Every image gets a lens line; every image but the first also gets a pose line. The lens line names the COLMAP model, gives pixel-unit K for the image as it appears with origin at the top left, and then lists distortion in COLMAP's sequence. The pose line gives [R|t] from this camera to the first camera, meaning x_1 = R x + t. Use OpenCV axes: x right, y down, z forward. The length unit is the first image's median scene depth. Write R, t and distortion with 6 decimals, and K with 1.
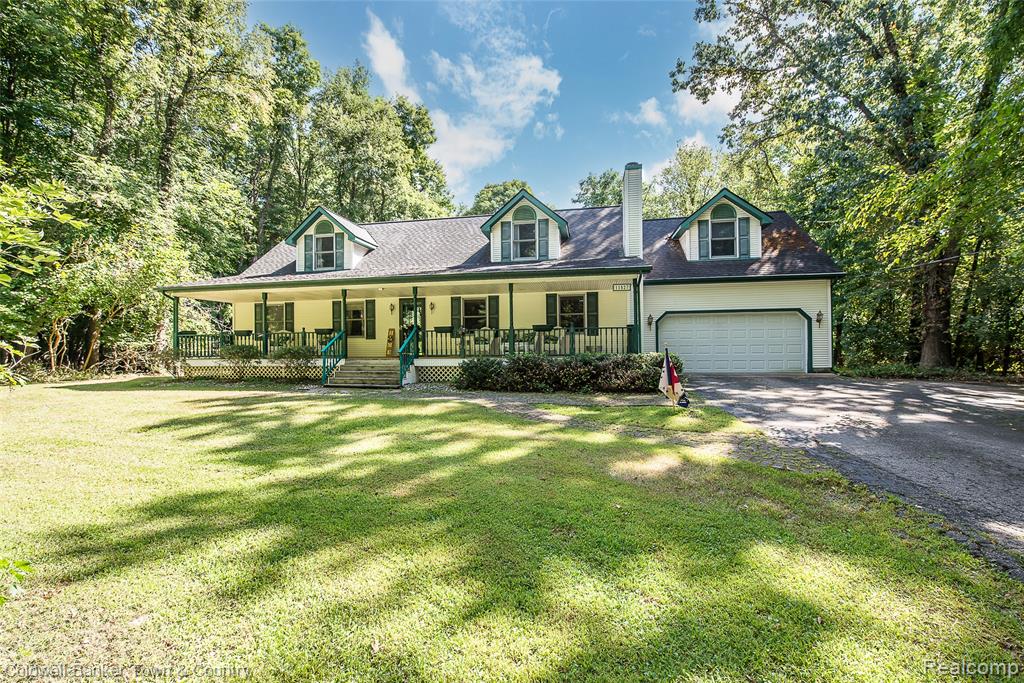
lens RADIAL K [[345.1, 0, 512.0], [0, 345.1, 341.5], [0, 0, 1]] dist [0.000179, 0.000001]
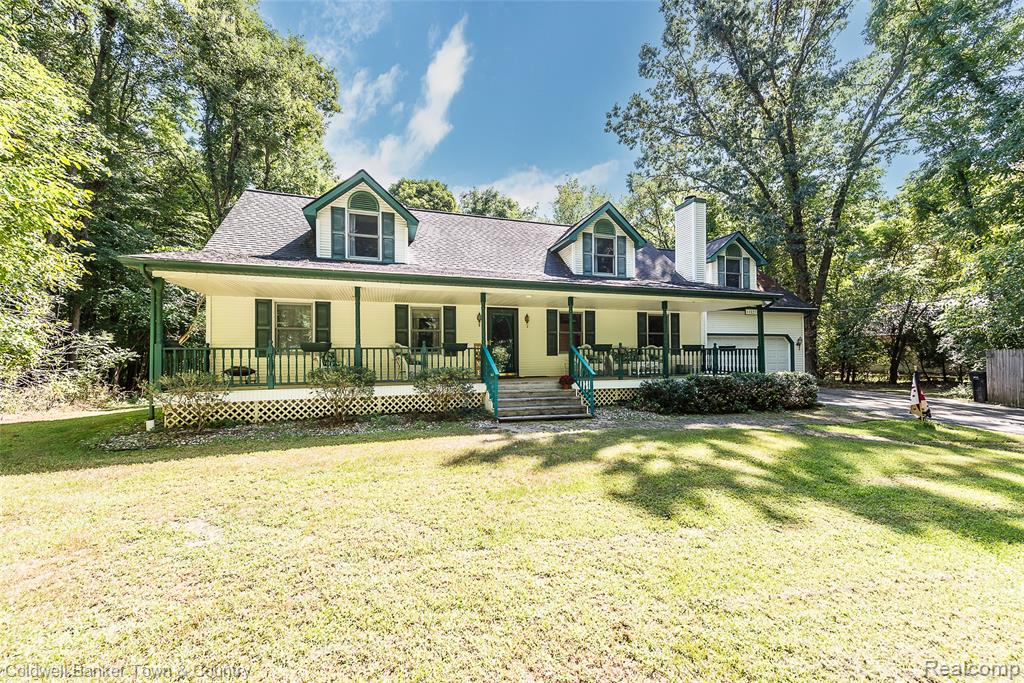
lens RADIAL K [[410.2, 0, 511.9], [0, 410.2, 354.6], [0, 0, 1]] dist [0.000380, 0.000027]
pose [[0.867495, 0.005581, 0.497414, -0.744756], [0.005662, 0.999762, -0.021092, 0.006989], [-0.497413, 0.021114, 0.867257, 0.139721]]
